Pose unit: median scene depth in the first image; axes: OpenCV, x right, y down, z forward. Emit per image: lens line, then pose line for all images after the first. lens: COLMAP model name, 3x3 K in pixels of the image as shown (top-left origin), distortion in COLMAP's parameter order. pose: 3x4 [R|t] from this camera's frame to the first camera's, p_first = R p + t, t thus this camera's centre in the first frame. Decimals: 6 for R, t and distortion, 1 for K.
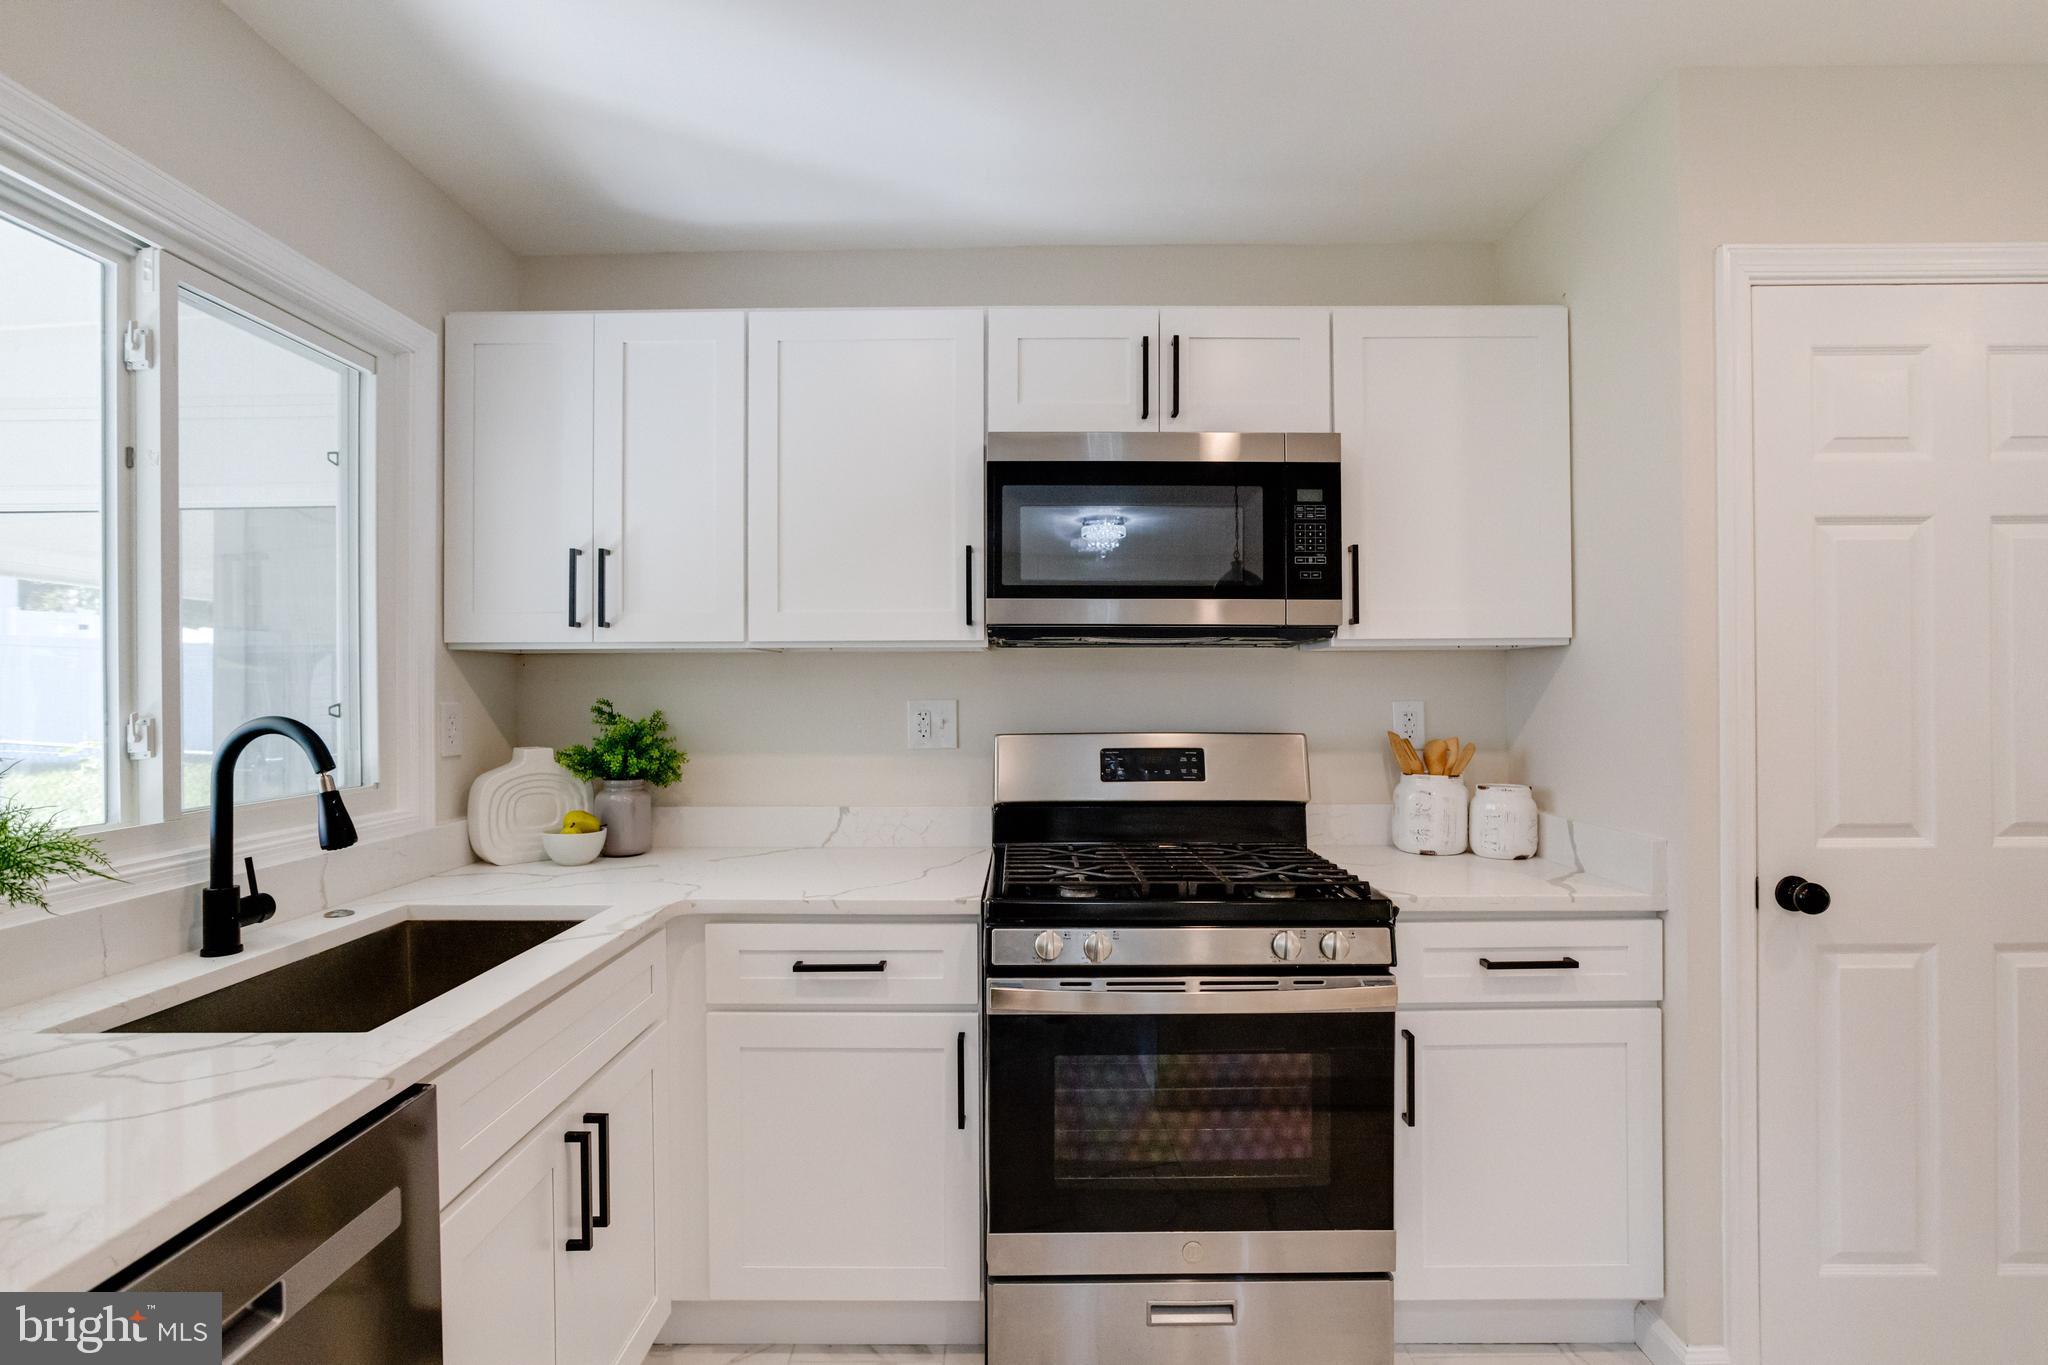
lens RADIAL K [[1023.6, 0, 1029.0], [0, 1023.6, 678.9], [0, 0, 1]] dist [-0.036973, 0.030495]
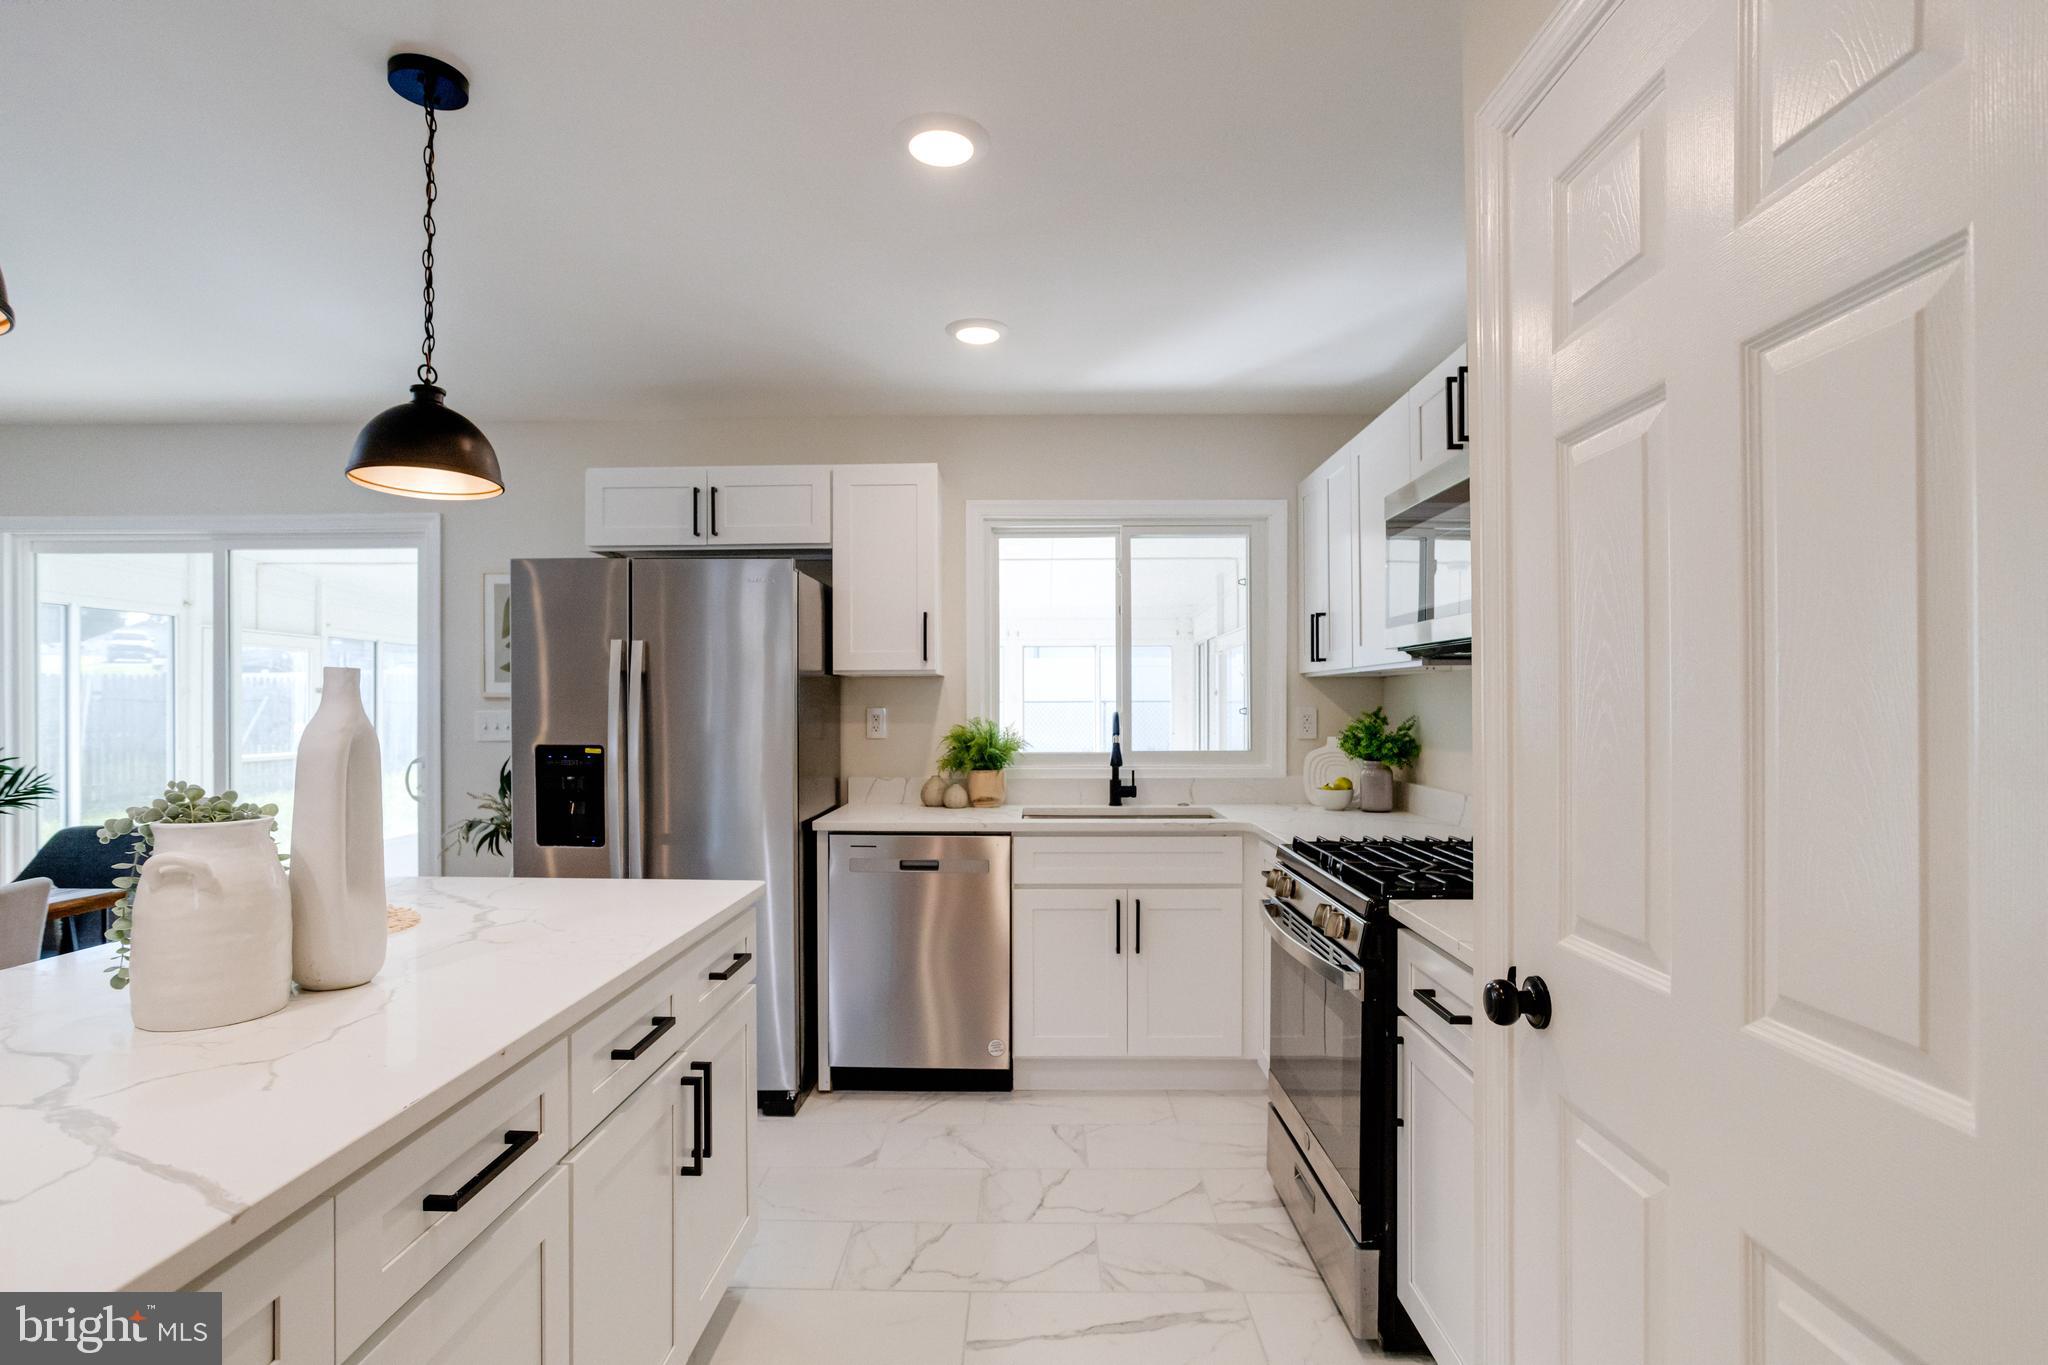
lens RADIAL K [[1023.6, 0, 1029.0], [0, 1023.6, 678.9], [0, 0, 1]] dist [-0.036973, 0.030495]
pose [[-0.015071, -0.022084, -0.999643, 1.194852], [0.013543, 0.999660, -0.022289, 0.006310], [0.999795, -0.013874, -0.014767, 0.563941]]
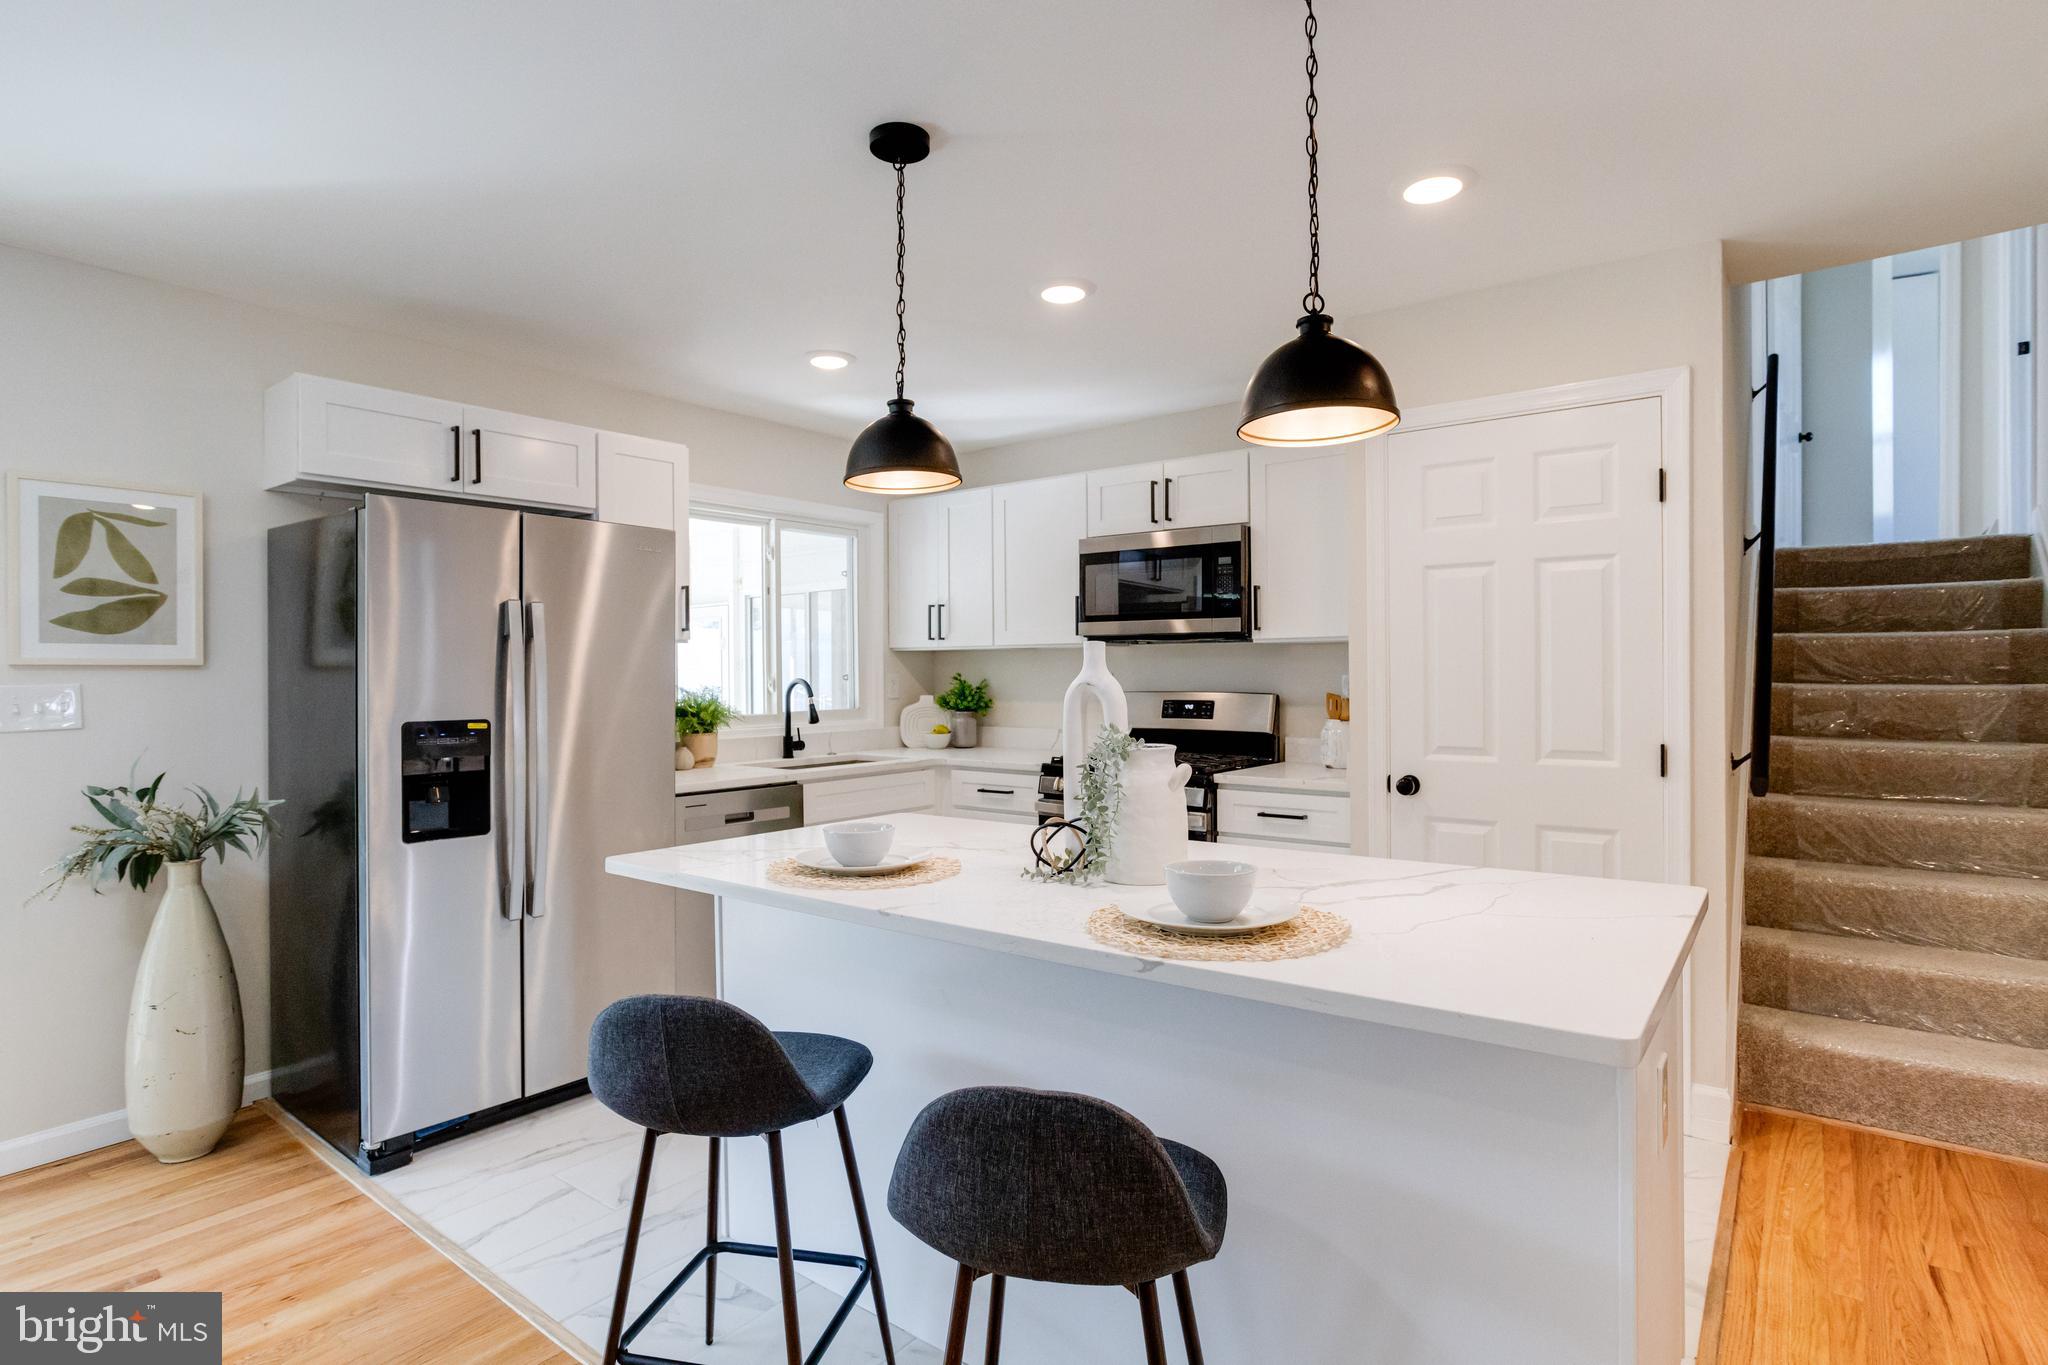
lens RADIAL K [[1023.6, 0, 1029.0], [0, 1023.6, 678.9], [0, 0, 1]] dist [-0.036973, 0.030495]
pose [[0.794956, 0.003416, -0.606657, 1.071873], [0.010542, 0.999755, 0.019444, -0.008083], [0.606575, -0.021853, 0.794726, -0.640792]]
